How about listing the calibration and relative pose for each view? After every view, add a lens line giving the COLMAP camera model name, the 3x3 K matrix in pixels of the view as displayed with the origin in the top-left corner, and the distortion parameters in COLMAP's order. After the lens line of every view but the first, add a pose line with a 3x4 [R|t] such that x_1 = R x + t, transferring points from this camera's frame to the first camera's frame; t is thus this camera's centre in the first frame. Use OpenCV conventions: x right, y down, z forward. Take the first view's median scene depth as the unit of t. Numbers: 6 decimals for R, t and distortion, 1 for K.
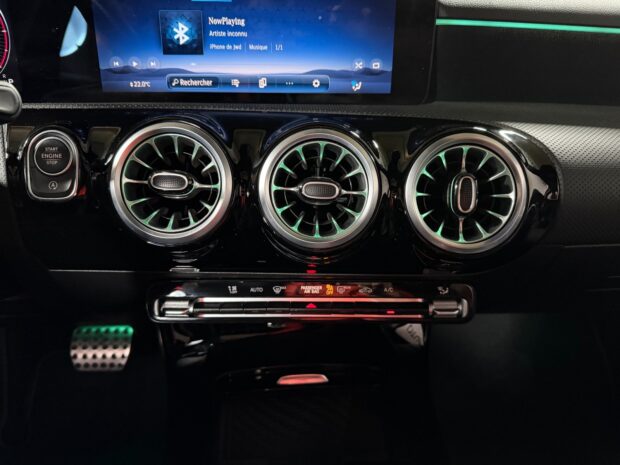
lens RADIAL K [[447.7, 0, 306.2], [0, 447.7, 231.9], [0, 0, 1]] dist [0.039073, -0.052235]
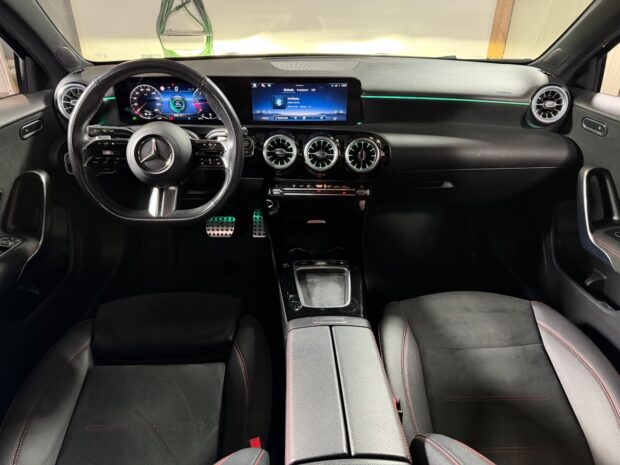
lens RADIAL K [[440.7, 0, 310.0], [0, 440.7, 232.5], [0, 0, 1]] dist [0.138834, -0.184767]
pose [[0.999471, 0.011279, -0.030509, 0.046301], [-0.007956, 0.994233, 0.106942, 0.128173], [0.031539, -0.106643, 0.993797, -2.170182]]
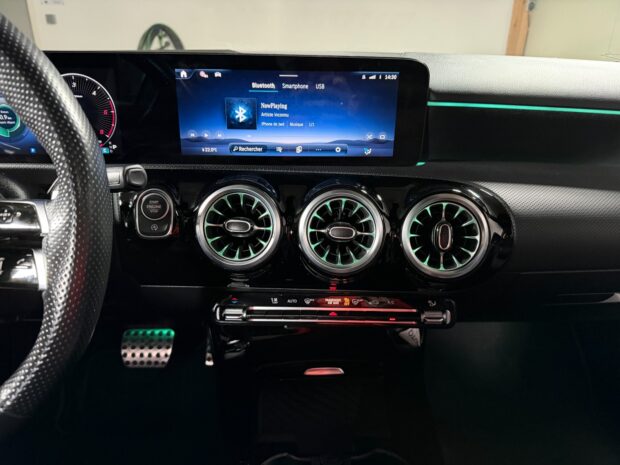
lens RADIAL K [[441.7, 0, 310.0], [0, 441.7, 232.5], [0, 0, 1]] dist [0.147104, -0.279864]
pose [[0.999901, 0.009356, -0.010482, -0.047751], [-0.009521, 0.999829, -0.015829, -0.058981], [0.010332, 0.015927, 0.999820, -0.352818]]
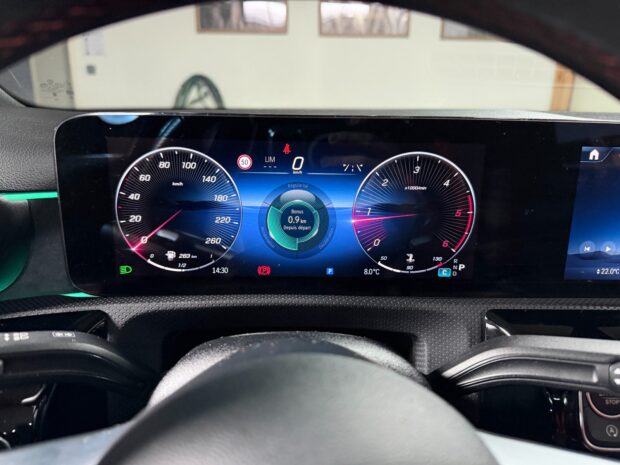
lens RADIAL K [[441.7, 0, 310.0], [0, 441.7, 232.5], [0, 0, 1]] dist [0.147104, -0.279864]
pose [[0.999689, 0.020000, -0.014886, -0.925573], [-0.021559, 0.993336, -0.113220, -0.297261], [0.012523, 0.113505, 0.993458, 0.160562]]
